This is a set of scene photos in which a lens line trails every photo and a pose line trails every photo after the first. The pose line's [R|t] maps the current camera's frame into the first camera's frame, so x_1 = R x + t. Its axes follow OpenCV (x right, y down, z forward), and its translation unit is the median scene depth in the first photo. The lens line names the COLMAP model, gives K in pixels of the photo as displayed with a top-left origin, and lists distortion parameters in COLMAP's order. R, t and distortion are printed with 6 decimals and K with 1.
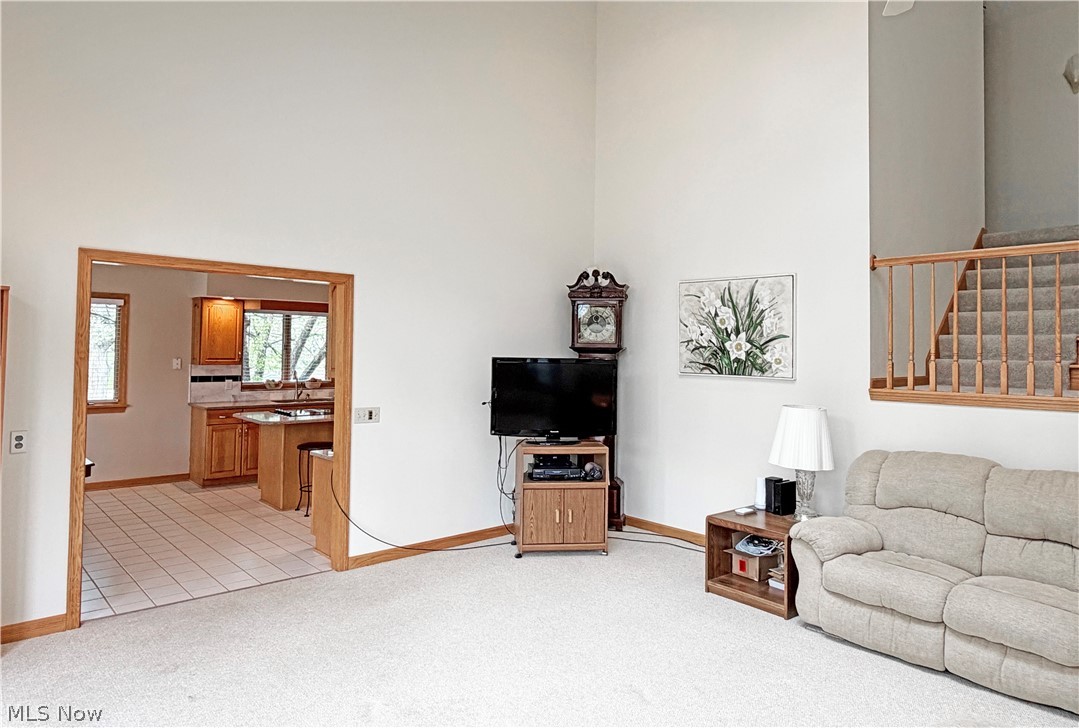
lens RADIAL K [[675.6, 0, 540.7], [0, 675.6, 319.9], [0, 0, 1]] dist [-0.001327, -0.001175]
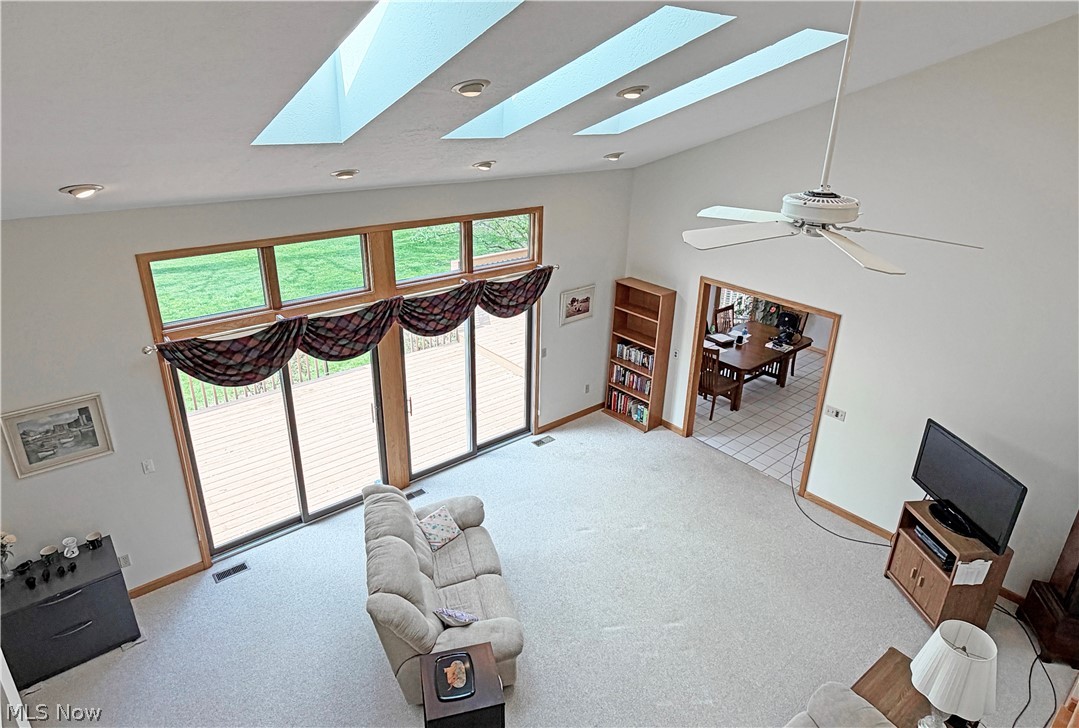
lens RADIAL K [[629.5, 0, 538.8], [0, 629.5, 341.0], [0, 0, 1]] dist [0.001813, -0.000641]
pose [[-0.042315, 0.354763, -0.933998, 0.869410], [0.023486, 0.934930, 0.354053, -0.441140], [0.998828, -0.006954, -0.047893, 0.430549]]
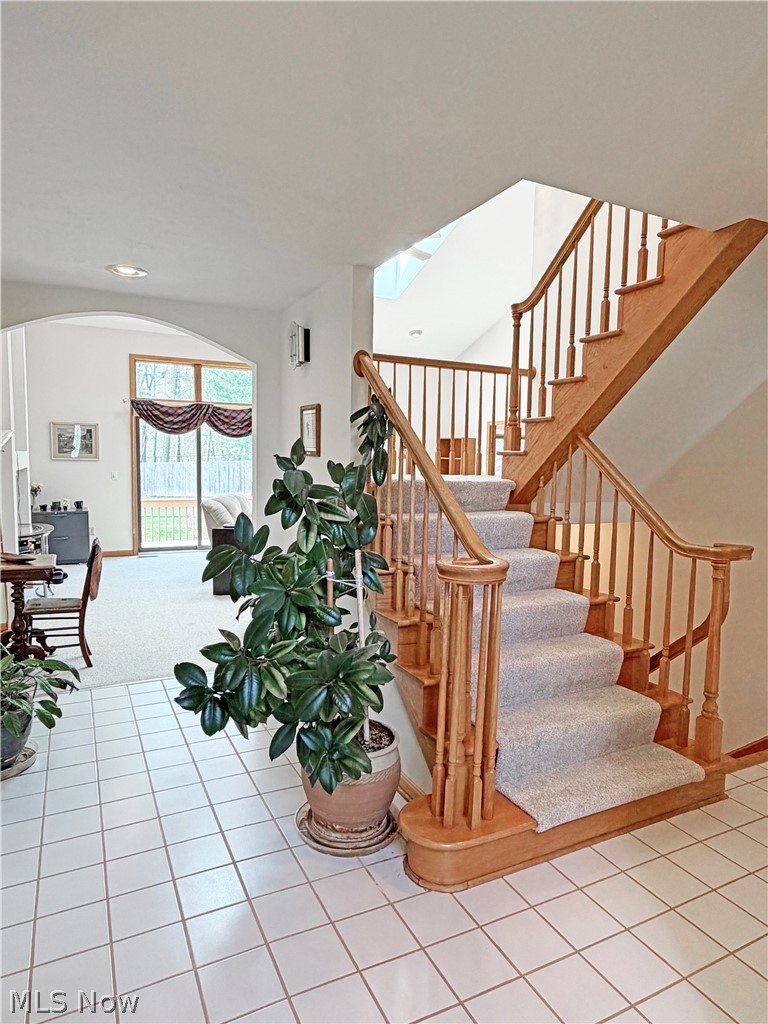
lens RADIAL K [[620.4, 0, 384.0], [0, 620.4, 512.0], [0, 0, 1]] dist [0.000678, -0.000242]
pose [[-0.277379, 0.061043, -0.958819, 1.468706], [0.023498, 0.998112, 0.056746, 0.088098], [0.960473, -0.006791, -0.278290, 0.947386]]
